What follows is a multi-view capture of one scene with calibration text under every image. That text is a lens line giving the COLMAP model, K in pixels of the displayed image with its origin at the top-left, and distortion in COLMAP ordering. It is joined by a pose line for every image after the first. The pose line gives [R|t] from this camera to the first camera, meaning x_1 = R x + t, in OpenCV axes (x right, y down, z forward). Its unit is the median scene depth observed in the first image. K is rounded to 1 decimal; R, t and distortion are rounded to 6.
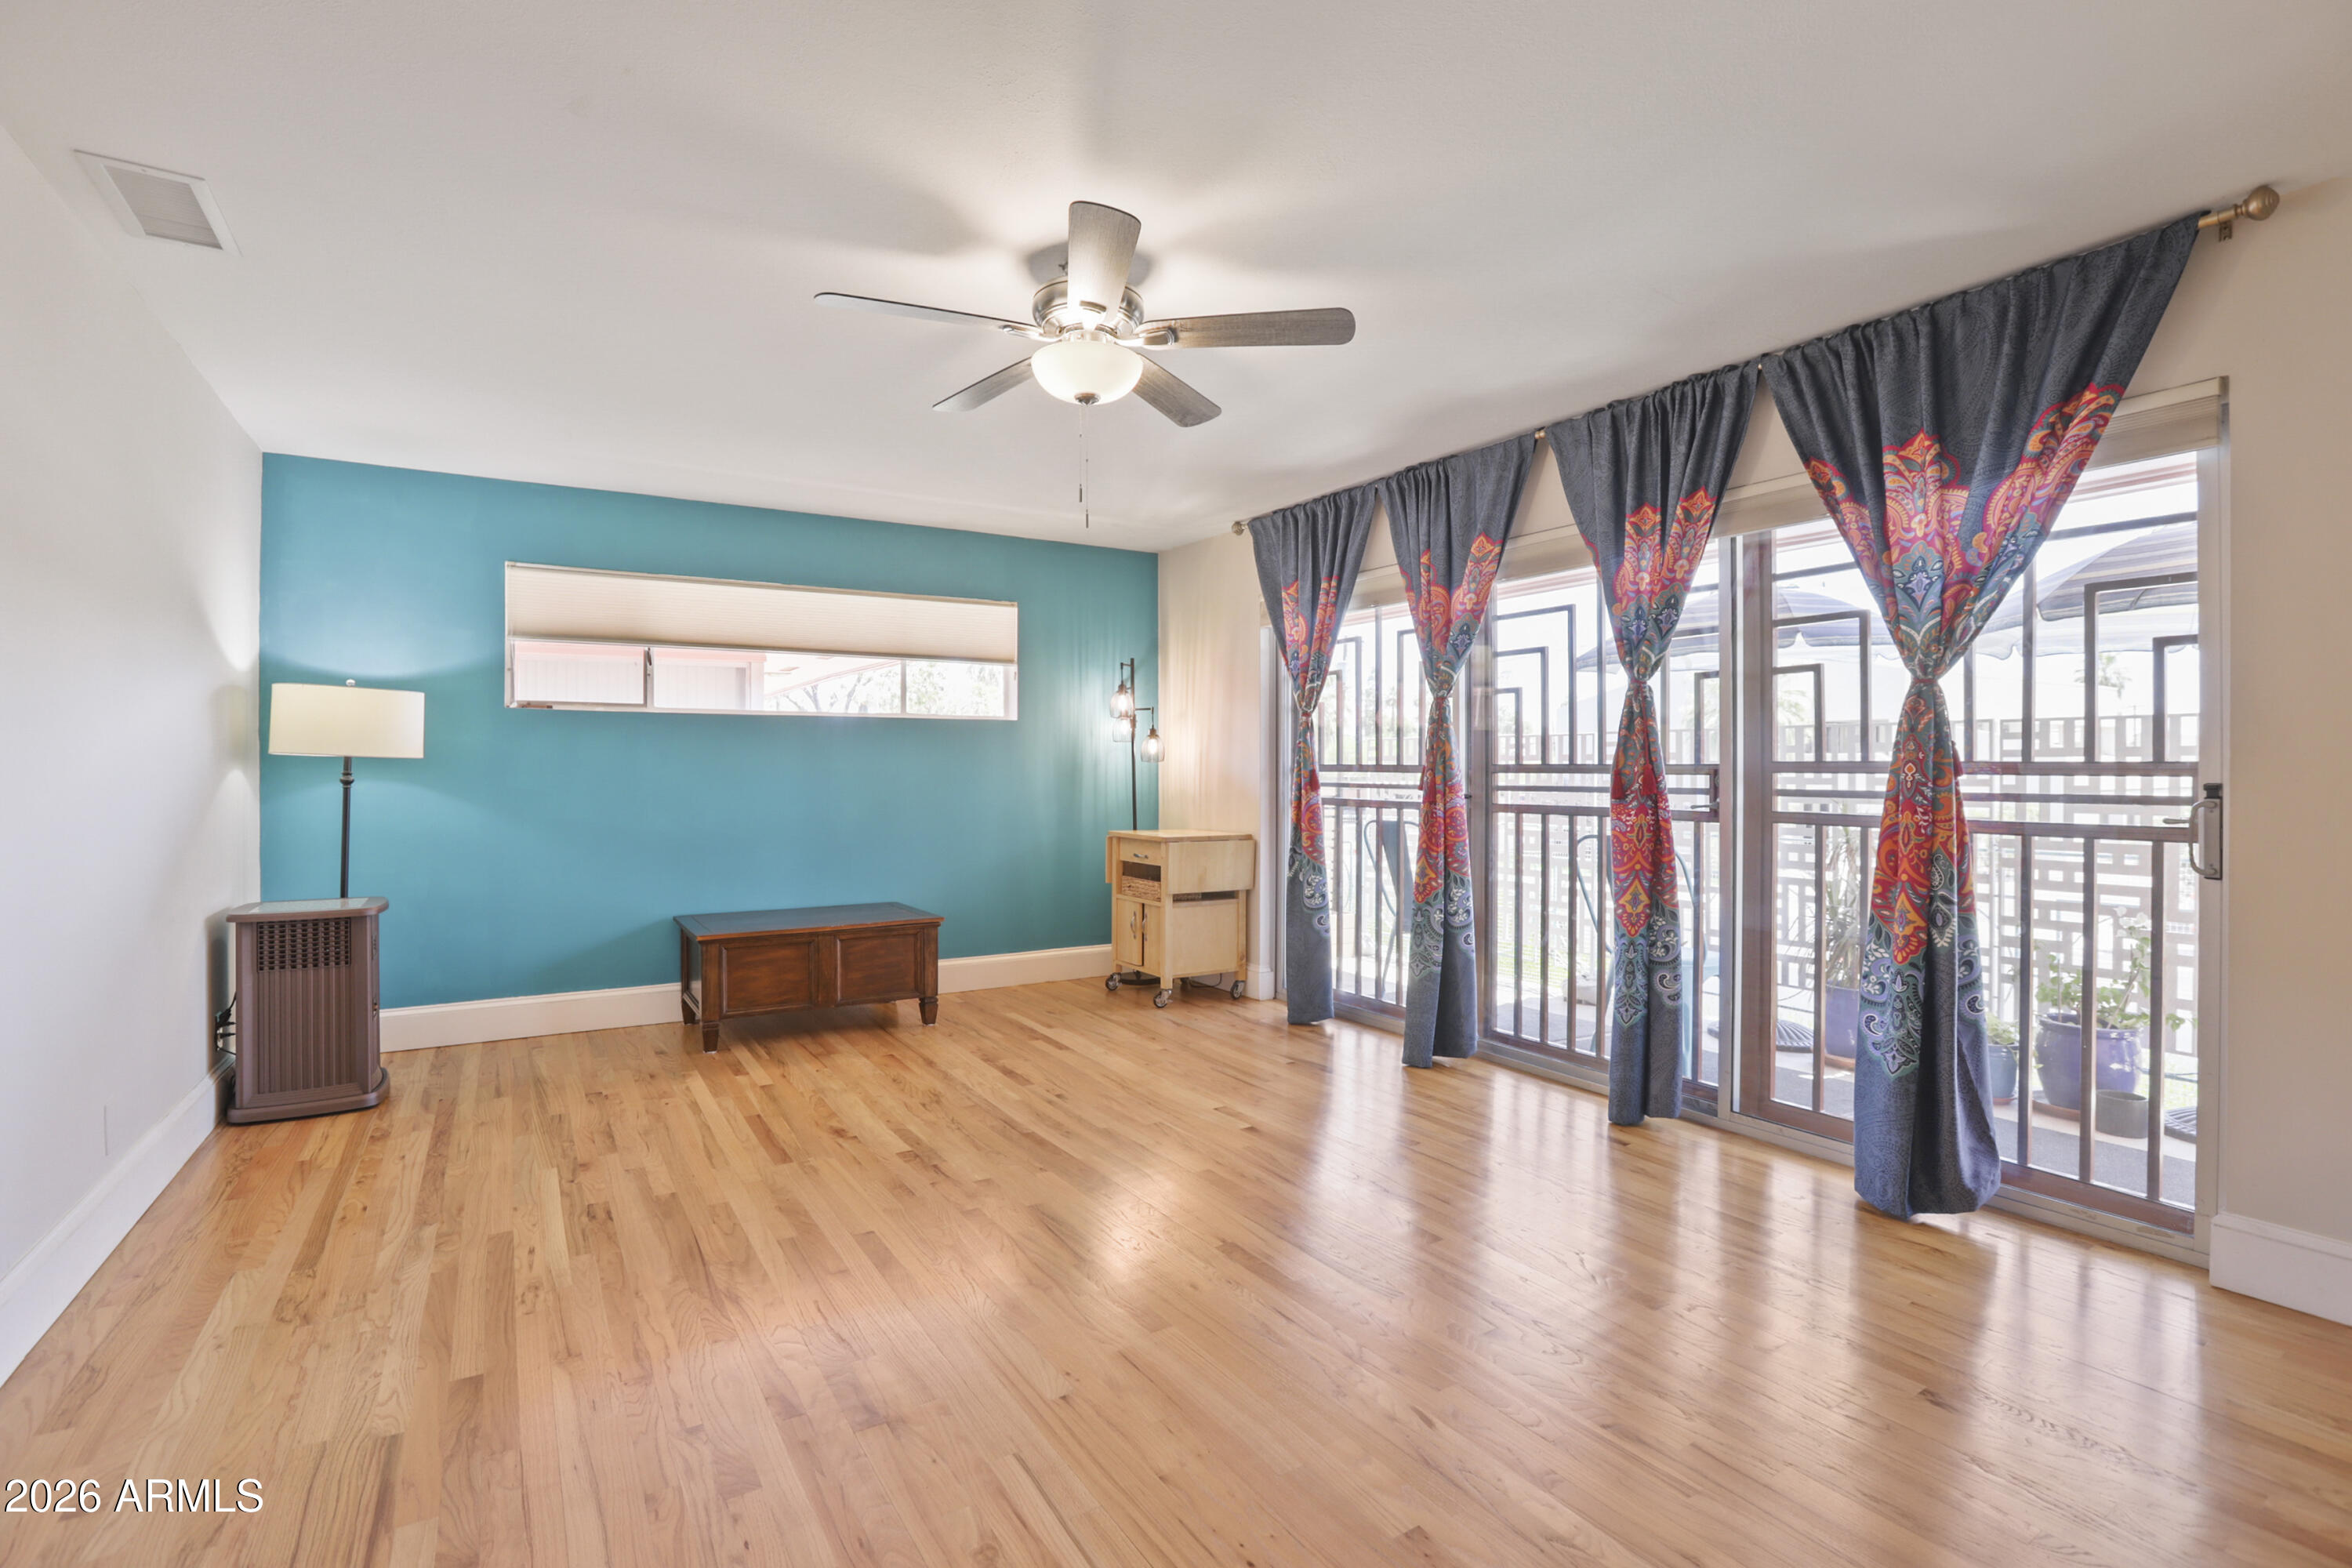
lens RADIAL K [[1088.1, 0, 1179.8], [0, 1088.1, 760.8], [0, 0, 1]] dist [-0.048797, 0.018583]
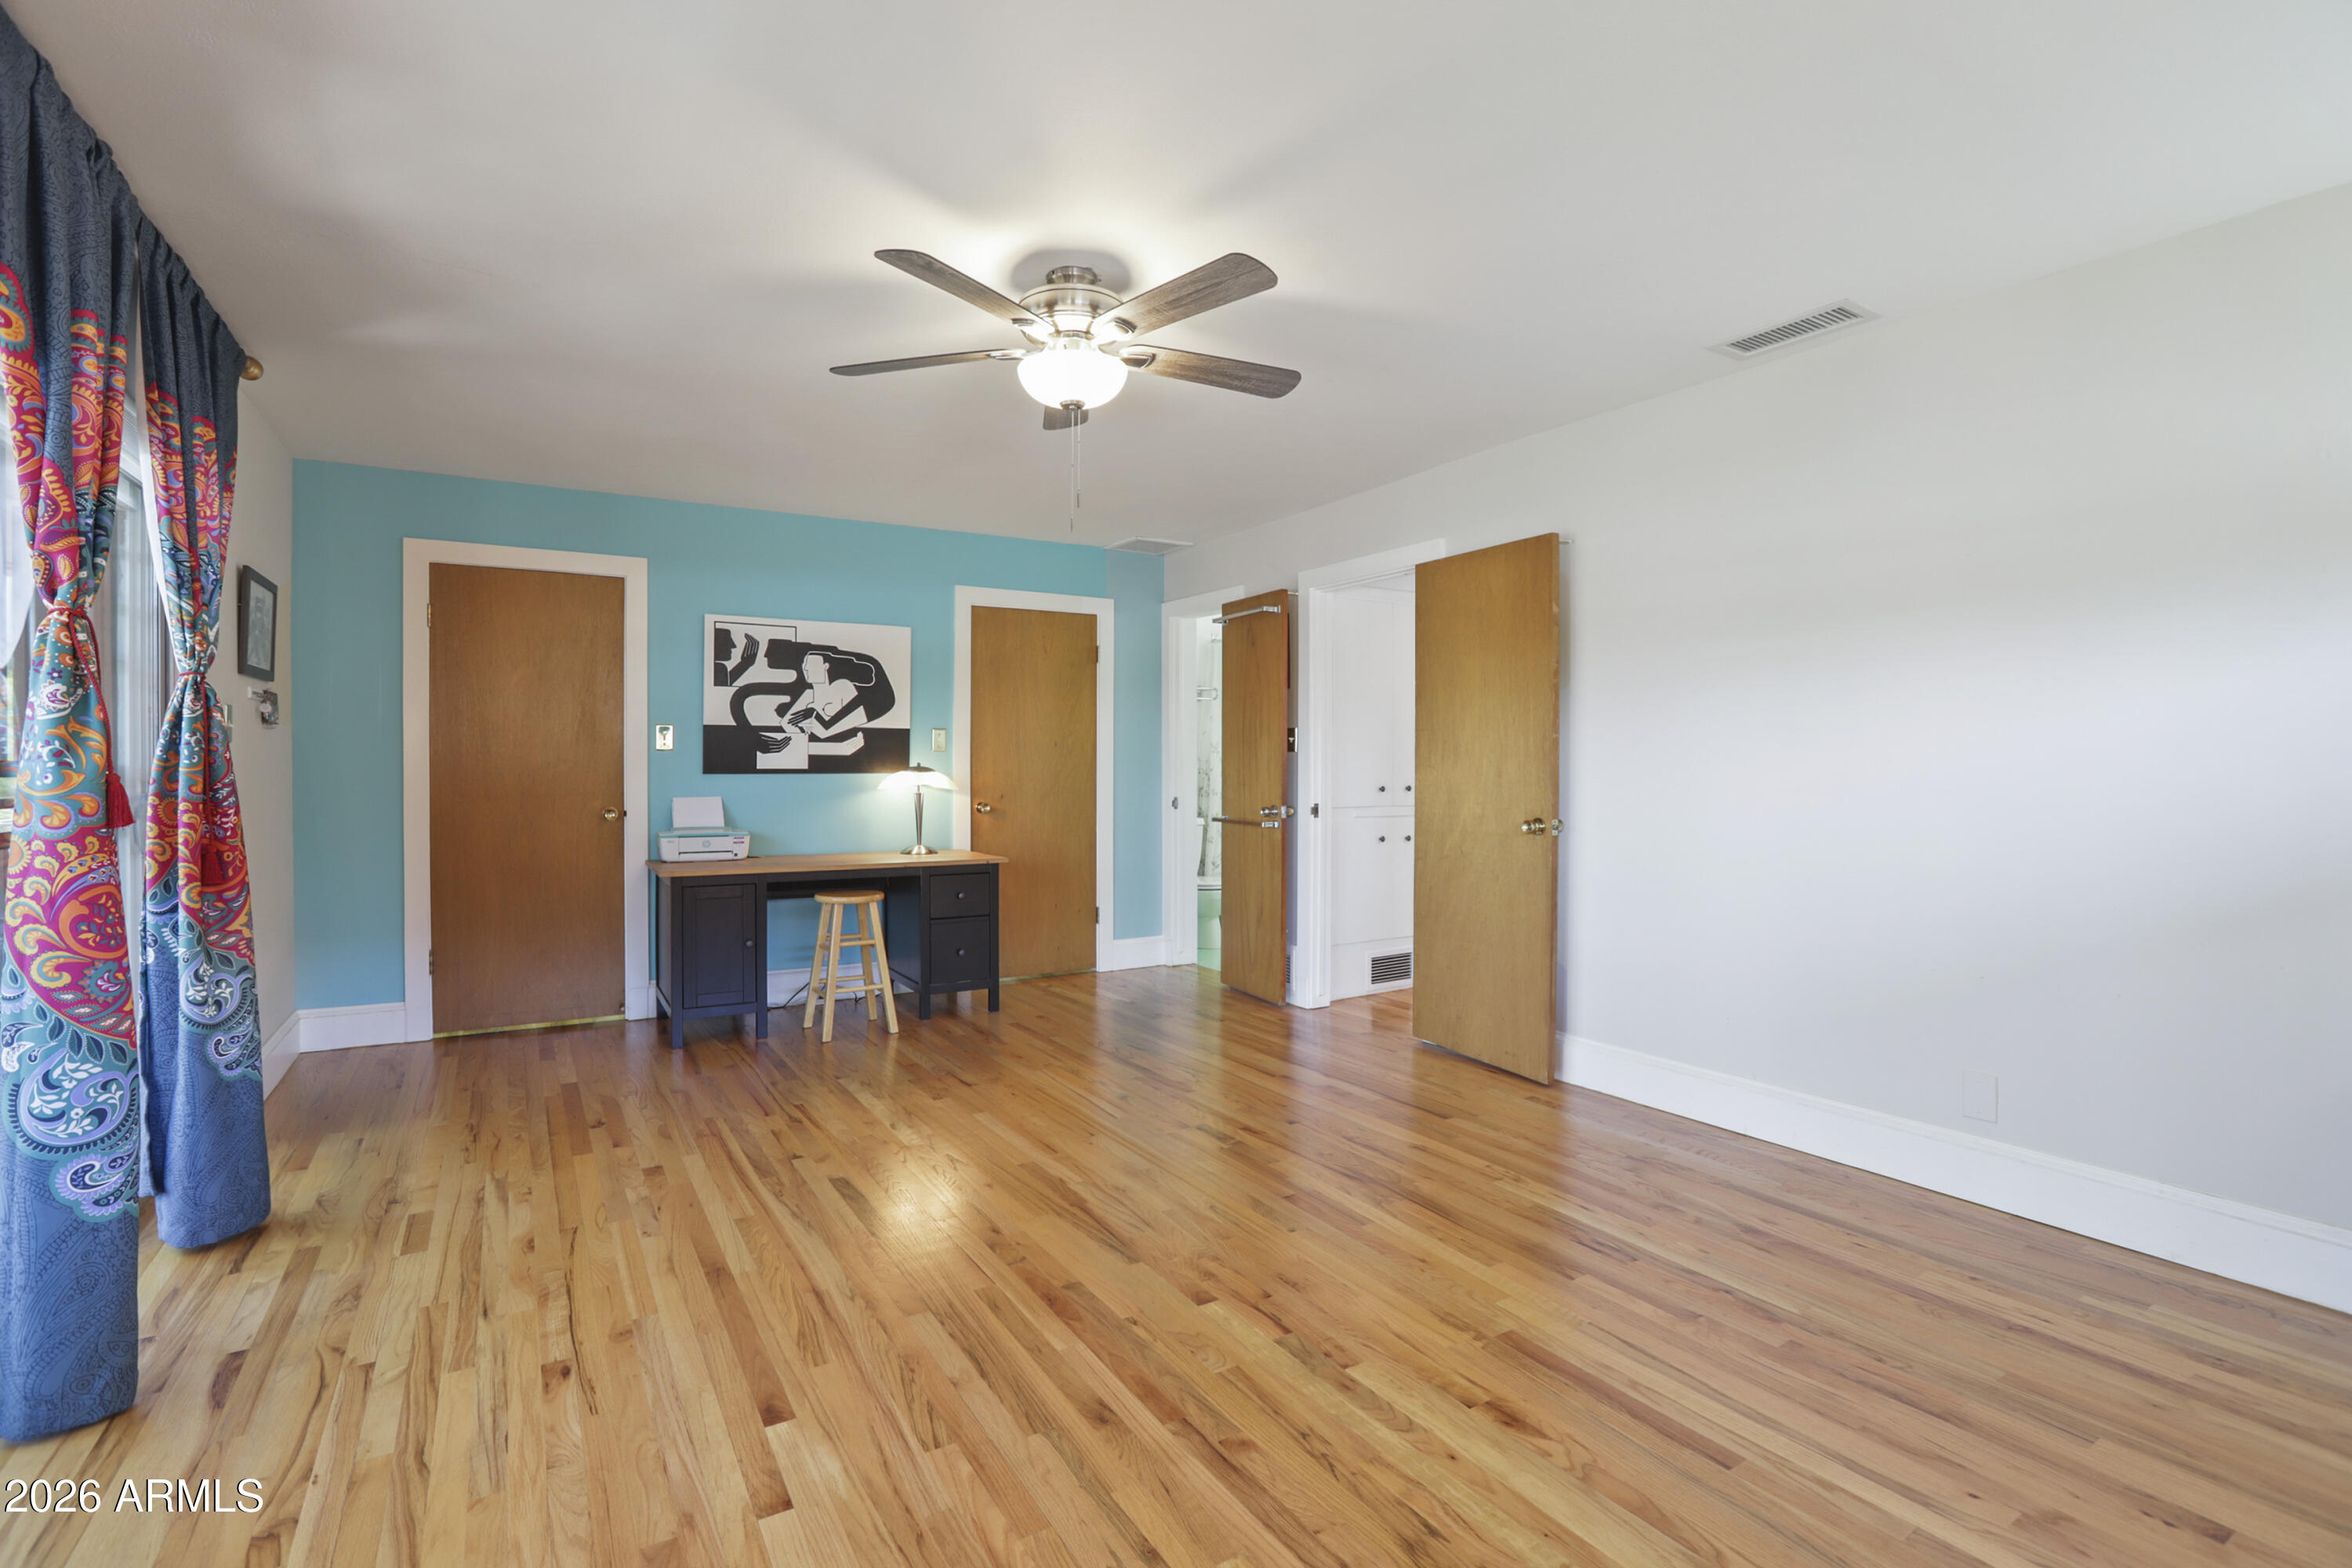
lens RADIAL K [[1088.1, 0, 1175.5], [0, 1088.1, 774.2], [0, 0, 1]] dist [-0.048797, 0.018583]
pose [[-0.999956, 0.001517, 0.009208, -0.178582], [0.001579, 0.999976, 0.006736, 0.005384], [-0.009198, 0.006750, -0.999935, 1.887325]]
